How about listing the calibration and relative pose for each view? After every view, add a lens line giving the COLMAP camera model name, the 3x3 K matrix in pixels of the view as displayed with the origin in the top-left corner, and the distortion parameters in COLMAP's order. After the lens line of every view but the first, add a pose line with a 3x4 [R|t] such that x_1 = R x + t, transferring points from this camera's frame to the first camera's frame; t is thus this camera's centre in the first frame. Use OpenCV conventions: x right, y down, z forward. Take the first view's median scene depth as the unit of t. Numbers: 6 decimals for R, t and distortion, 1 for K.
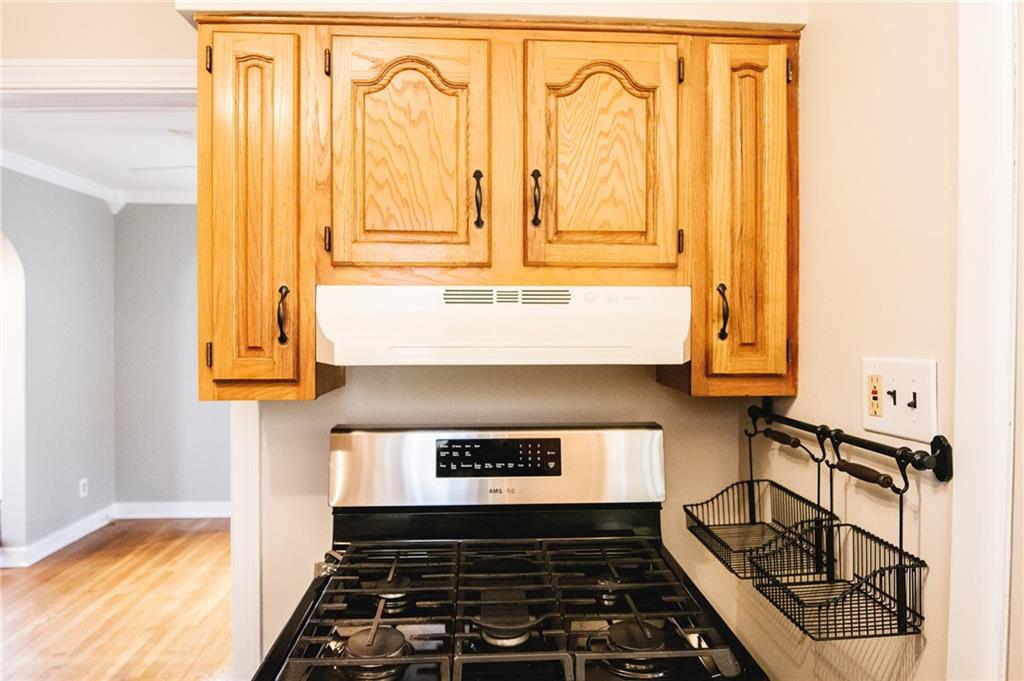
lens RADIAL K [[624.1, 0, 513.9], [0, 624.1, 329.8], [0, 0, 1]] dist [-0.017960, 0.000995]
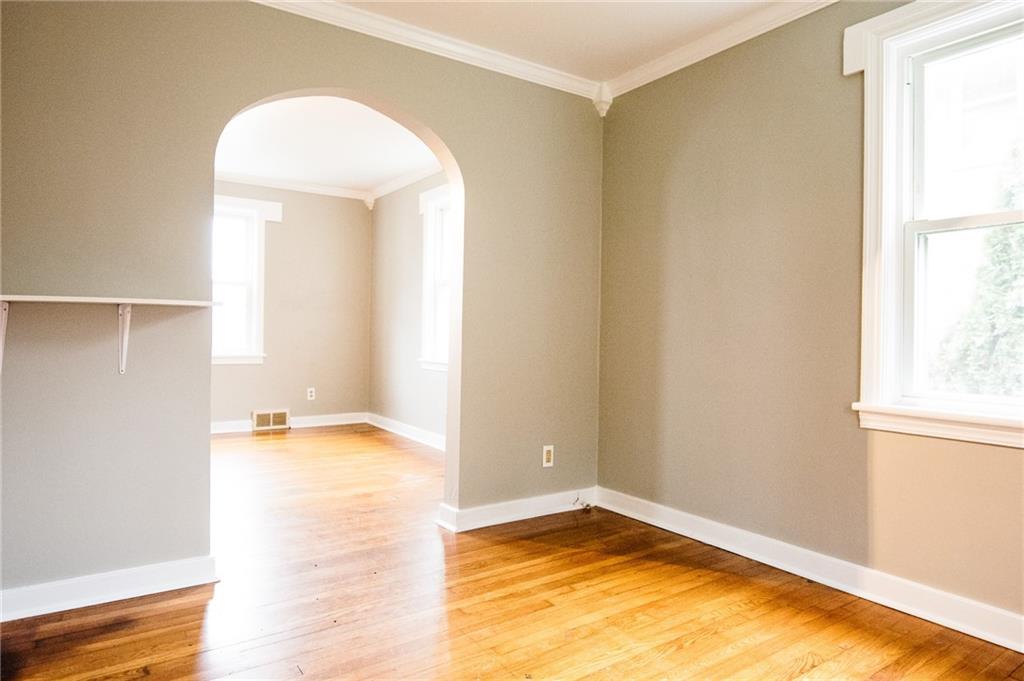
lens RADIAL K [[624.1, 0, 511.1], [0, 624.1, 333.8], [0, 0, 1]] dist [-0.017960, 0.000995]
pose [[0.525823, 0.006515, -0.850569, -0.035021], [-0.025206, 0.999651, -0.007925, 0.100003], [0.850220, 0.025606, 0.525804, 0.503575]]
